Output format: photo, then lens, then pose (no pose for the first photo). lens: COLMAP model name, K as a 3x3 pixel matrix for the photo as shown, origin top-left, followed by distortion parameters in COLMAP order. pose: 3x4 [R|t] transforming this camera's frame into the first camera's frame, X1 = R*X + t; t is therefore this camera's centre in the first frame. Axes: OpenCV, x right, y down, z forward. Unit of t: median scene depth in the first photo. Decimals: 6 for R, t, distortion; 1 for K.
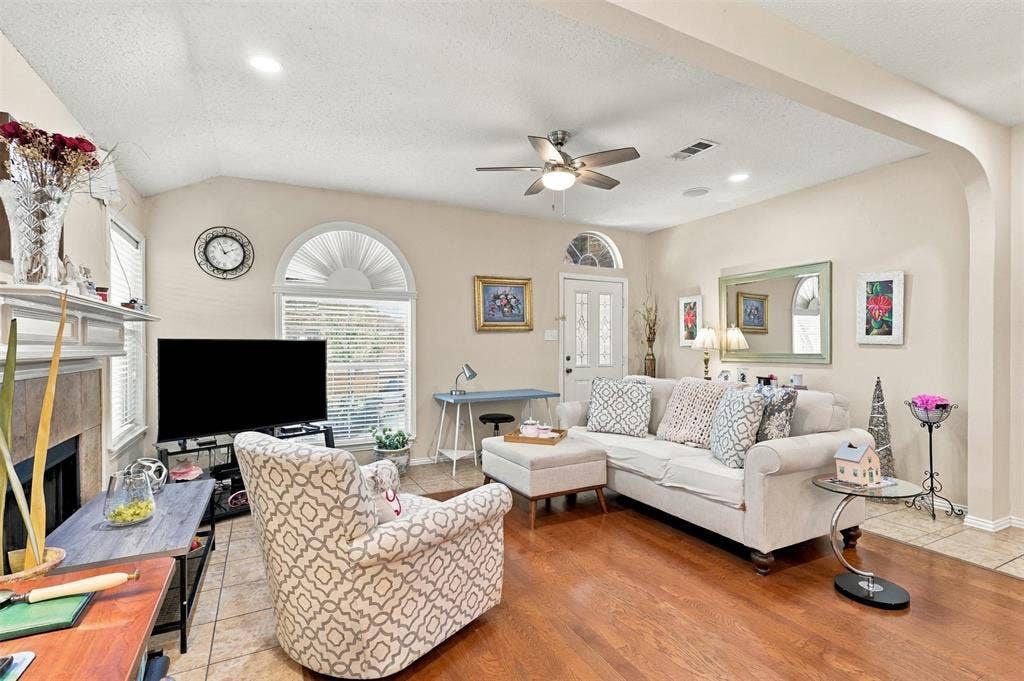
lens RADIAL K [[478.5, 0, 521.2], [0, 478.5, 346.6], [0, 0, 1]] dist [0.002808, 0.000071]
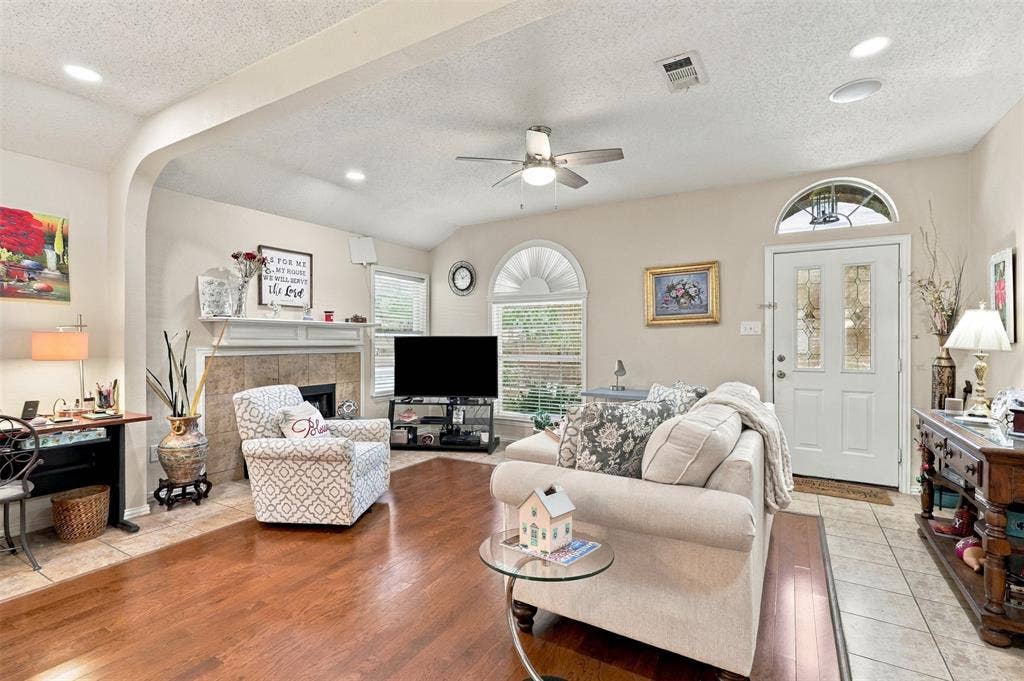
lens RADIAL K [[478.5, 0, 518.8], [0, 478.5, 336.4], [0, 0, 1]] dist [0.002808, 0.000071]
pose [[0.532532, -0.006076, -0.846388, 0.673509], [-0.006283, 0.999918, -0.011131, 0.000597], [0.846386, 0.011246, 0.532451, 0.324570]]
